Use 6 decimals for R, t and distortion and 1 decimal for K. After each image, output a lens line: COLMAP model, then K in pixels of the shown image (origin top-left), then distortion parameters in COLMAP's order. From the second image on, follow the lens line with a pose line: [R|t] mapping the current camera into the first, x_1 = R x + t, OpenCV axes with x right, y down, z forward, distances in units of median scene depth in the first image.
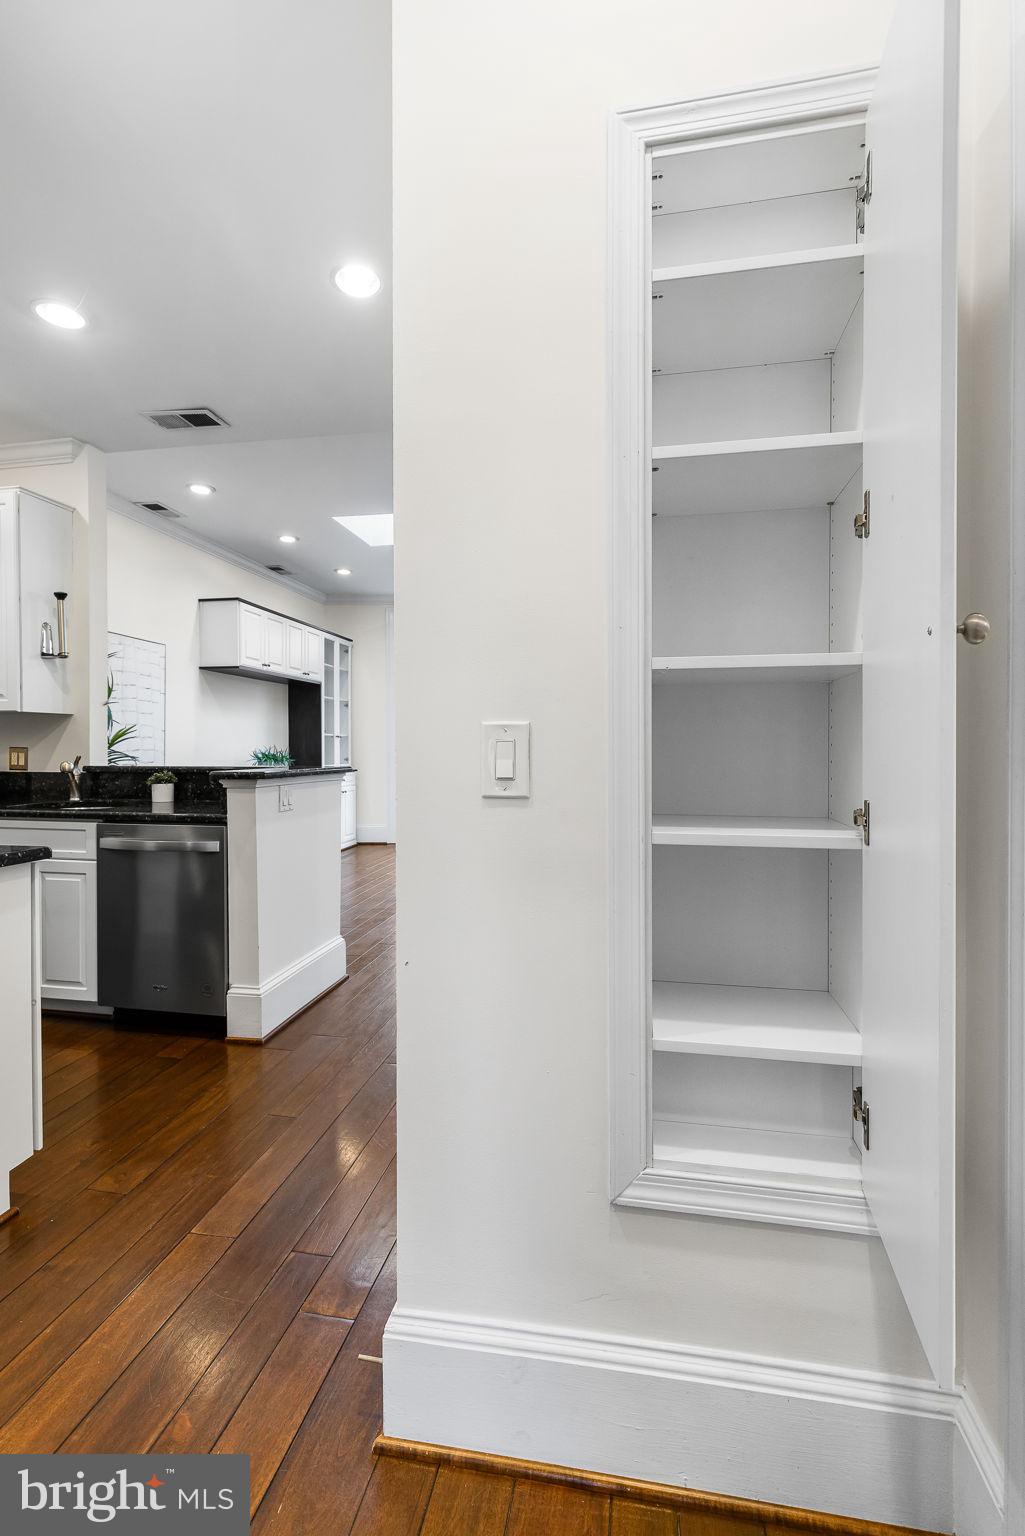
lens RADIAL K [[692.8, 0, 505.4], [0, 692.8, 756.5], [0, 0, 1]] dist [0.008254, -0.001472]
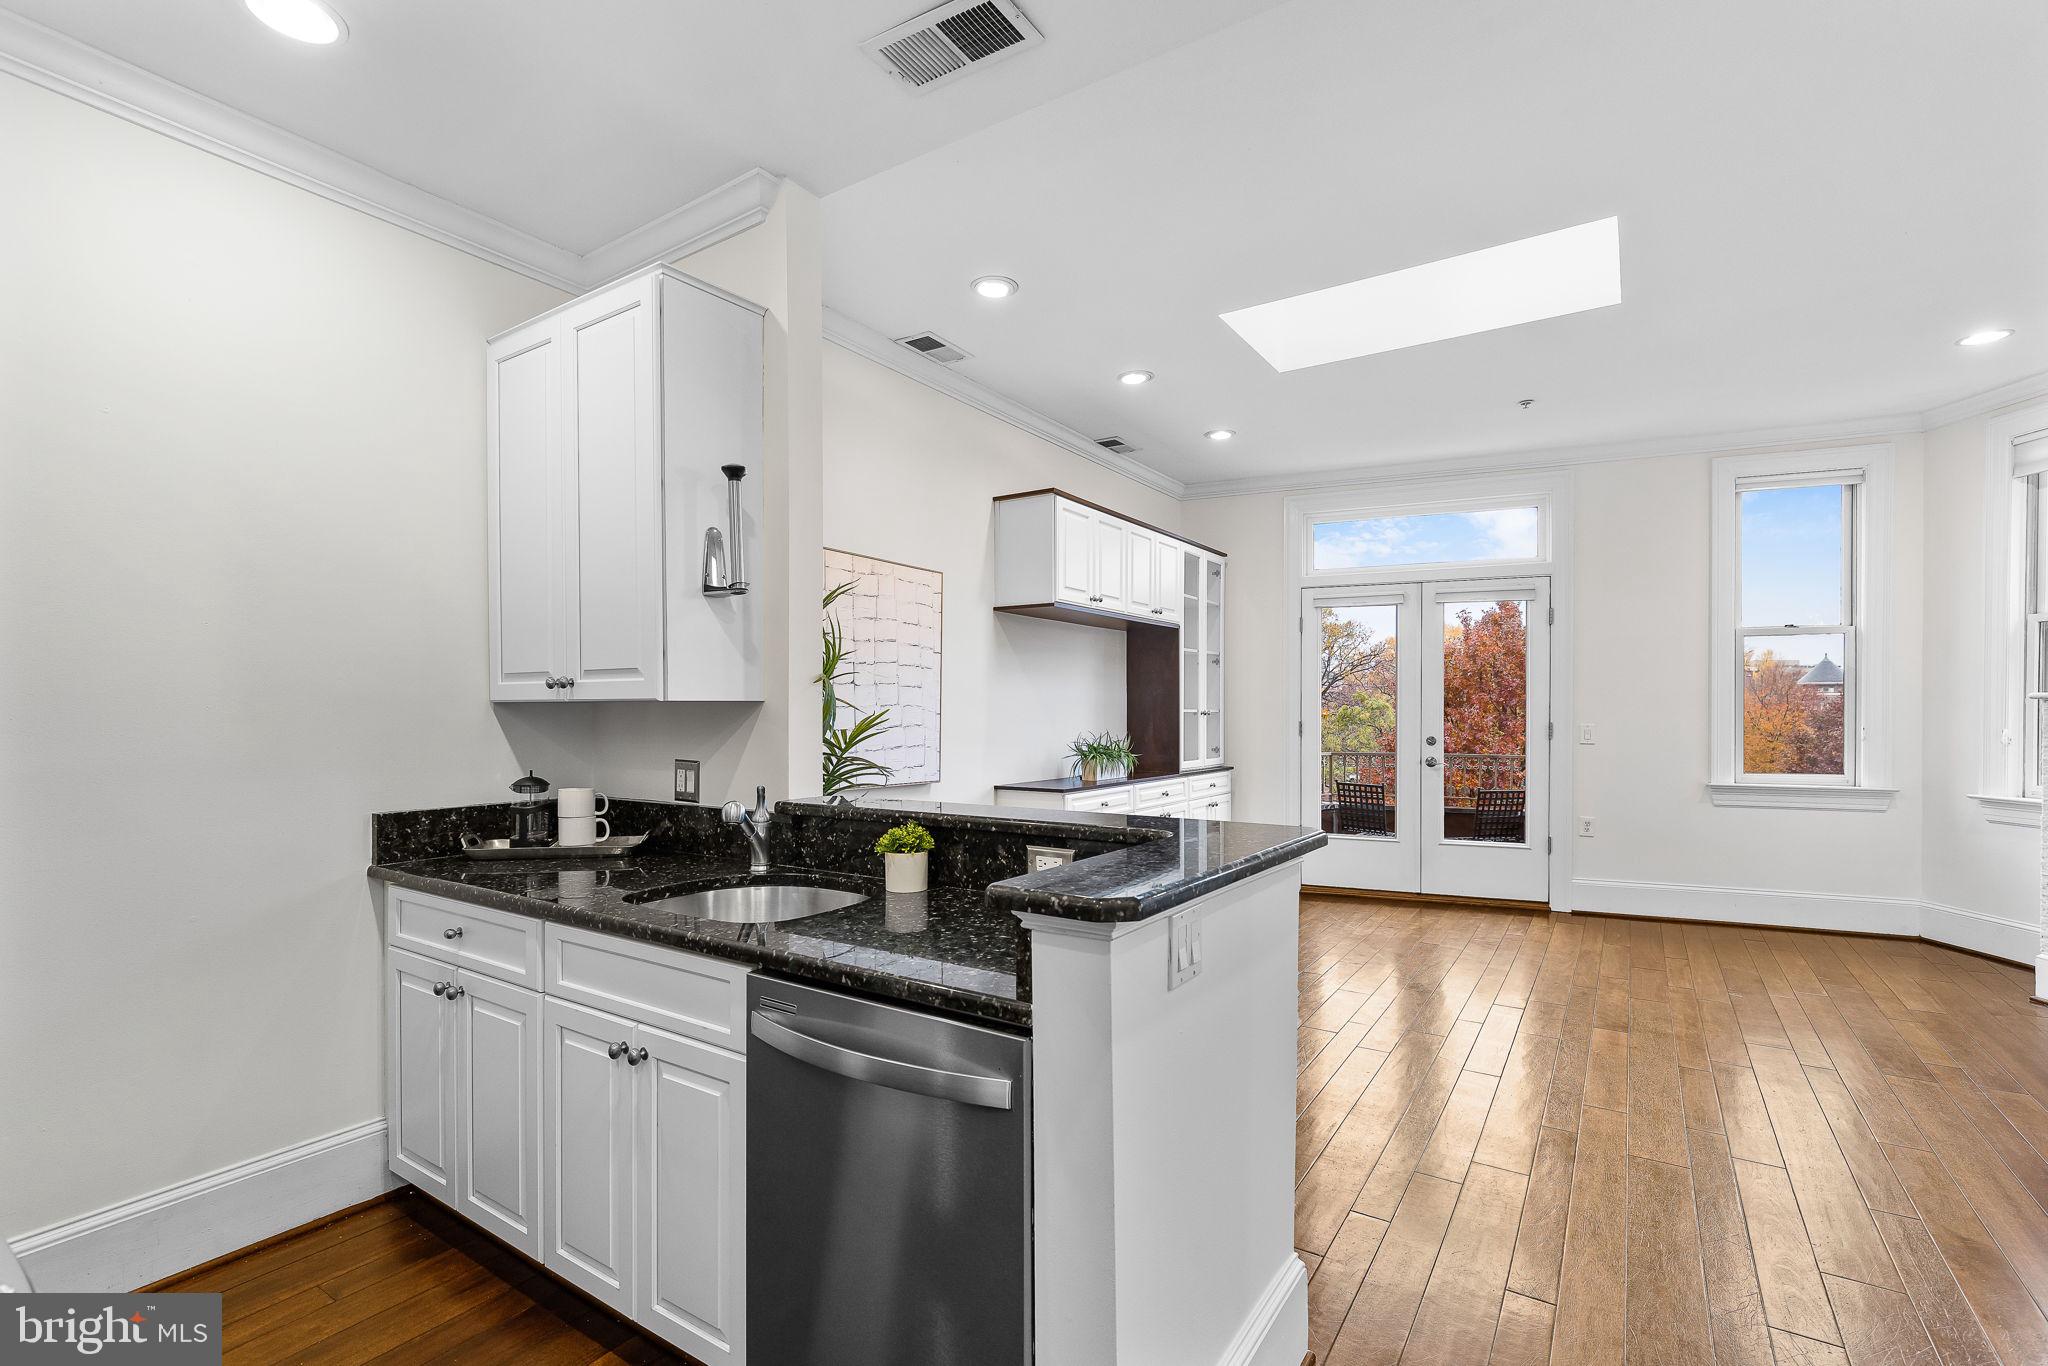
lens RADIAL K [[923.7, 0, 1014.3], [0, 923.7, 713.4], [0, 0, 1]] dist [0.008254, -0.001472]
pose [[0.919273, 0.001209, -0.393619, -0.156282], [-0.005359, 0.999941, -0.009443, -0.041731], [0.393584, 0.010790, 0.919225, 0.391854]]
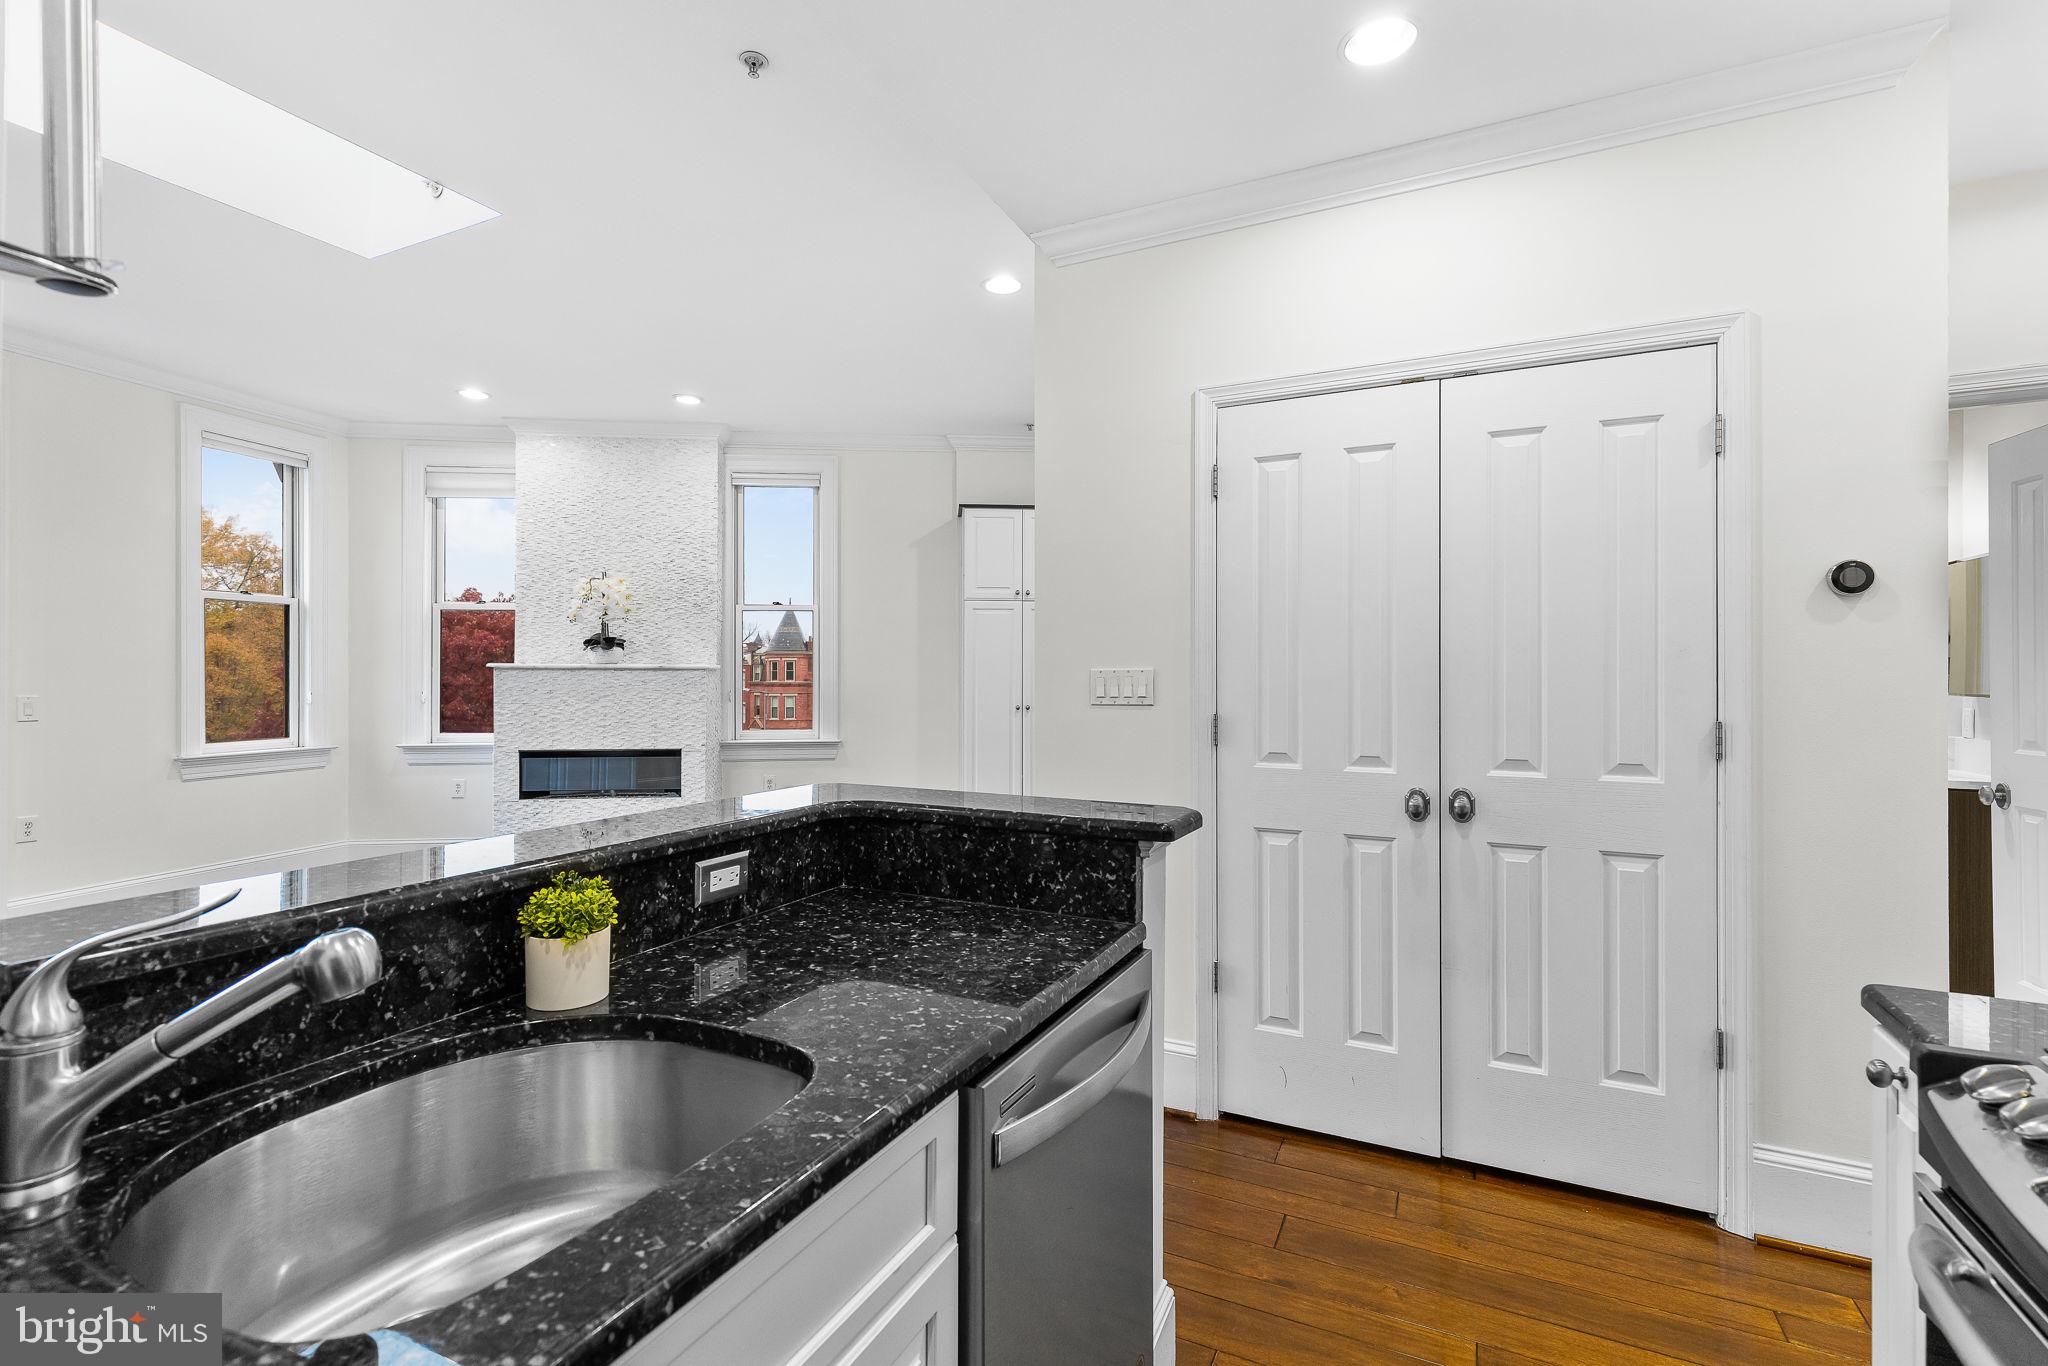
lens RADIAL K [[923.7, 0, 1013.7], [0, 923.7, 671.7], [0, 0, 1]] dist [0.008254, -0.001472]
pose [[0.268601, 0.002517, 0.963248, -0.696295], [0.015859, 0.999849, -0.007035, -0.045649], [-0.963121, 0.017166, 0.268521, 0.652270]]
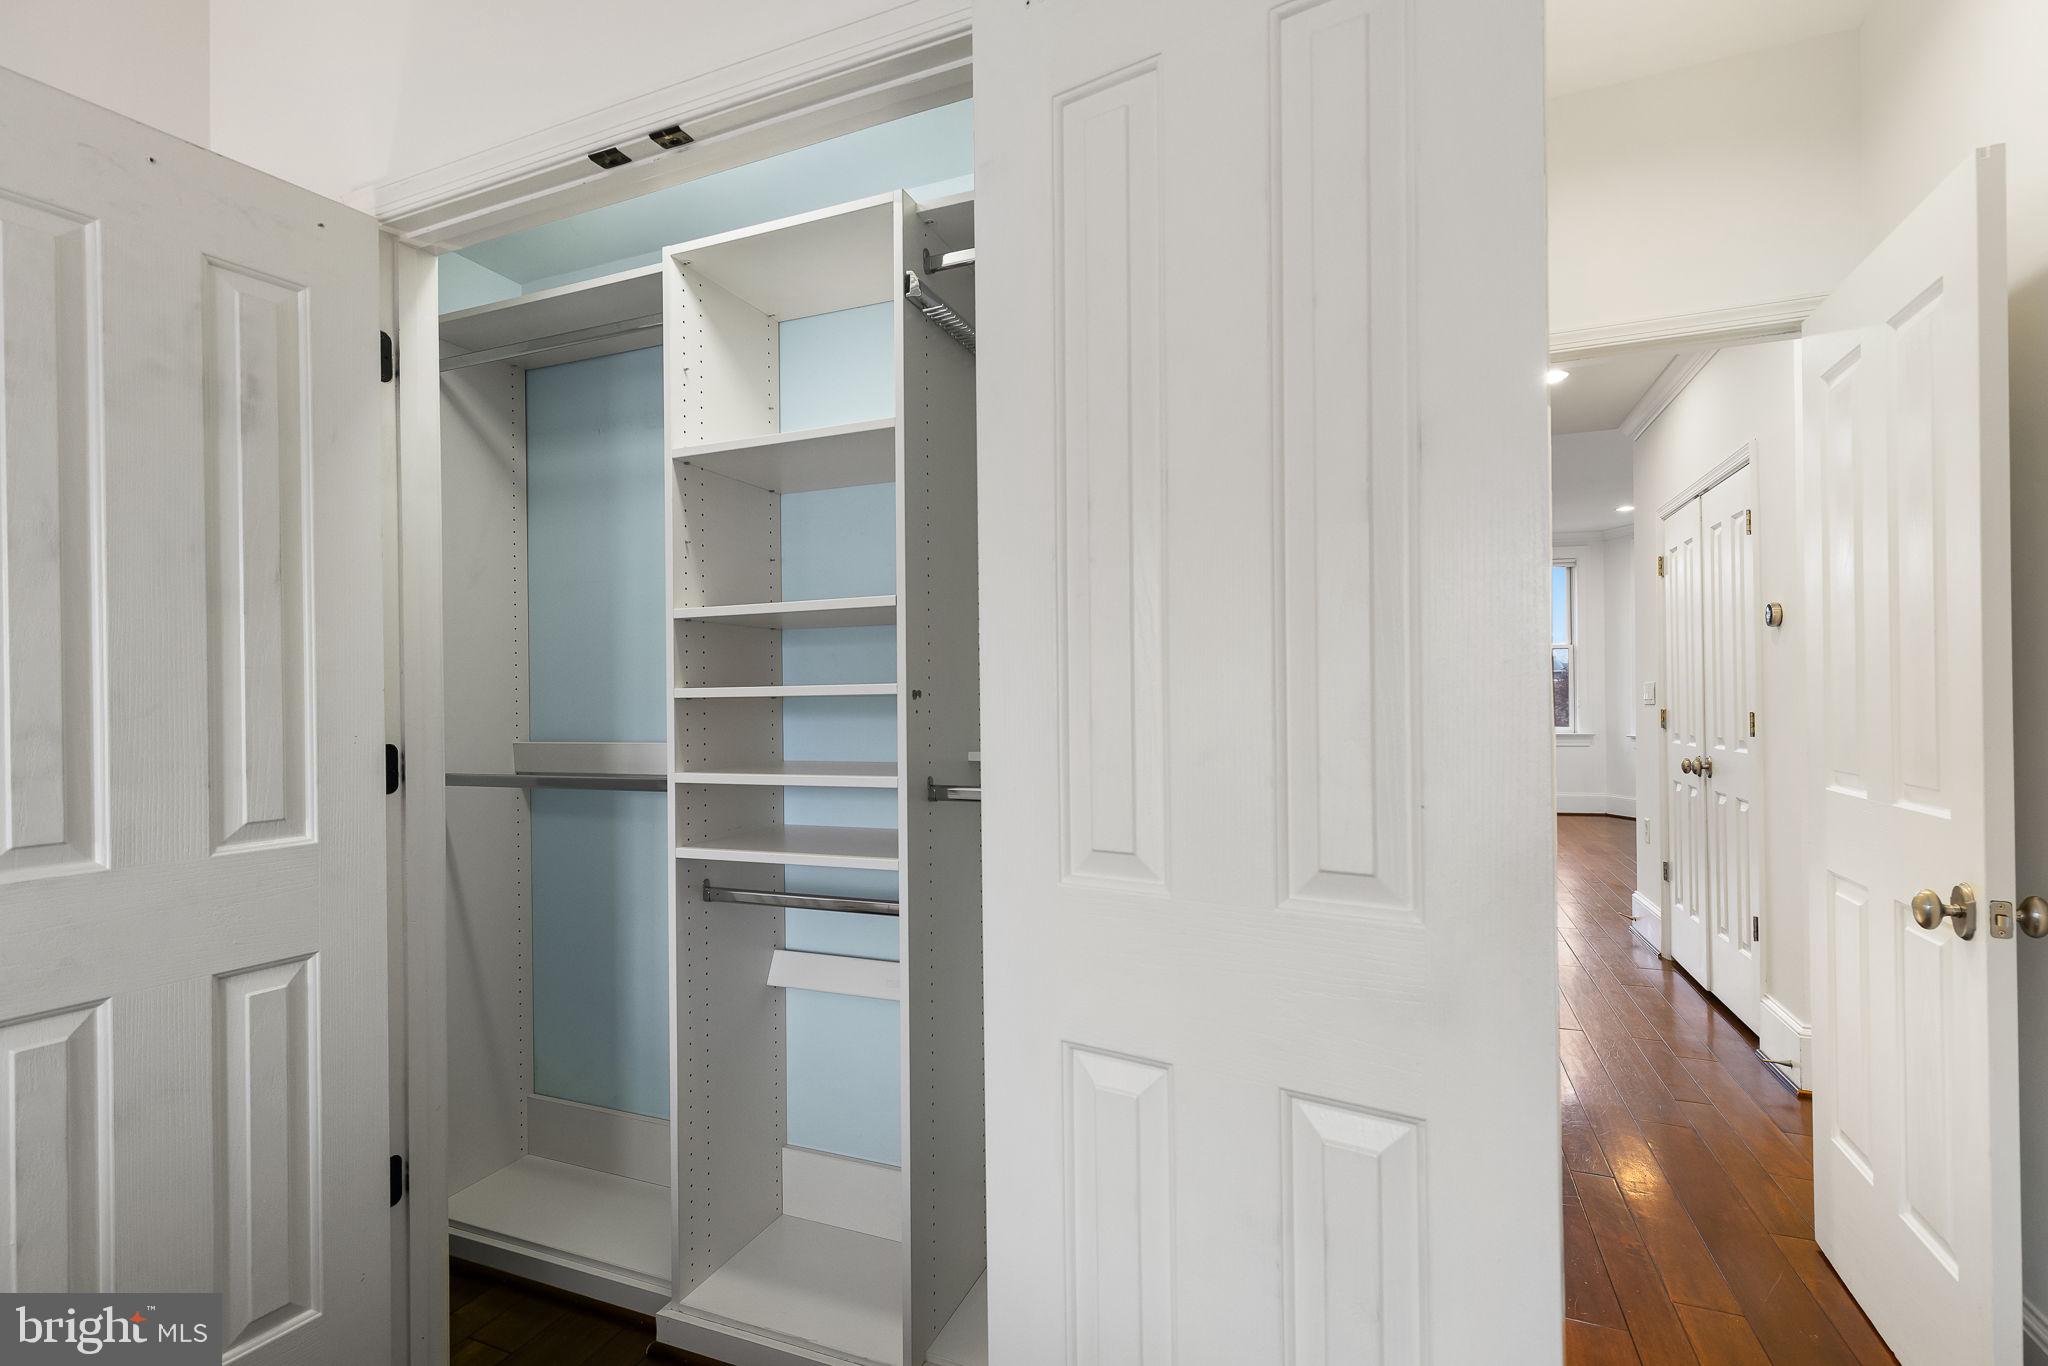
lens RADIAL K [[923.7, 0, 1026.3], [0, 923.7, 699.6], [0, 0, 1]] dist [0.008254, -0.001472]
pose [[0.980391, -0.014672, -0.196516, -0.521646], [0.011751, 0.999803, -0.016026, -0.020401], [0.196712, 0.013402, 0.980370, -0.622134]]
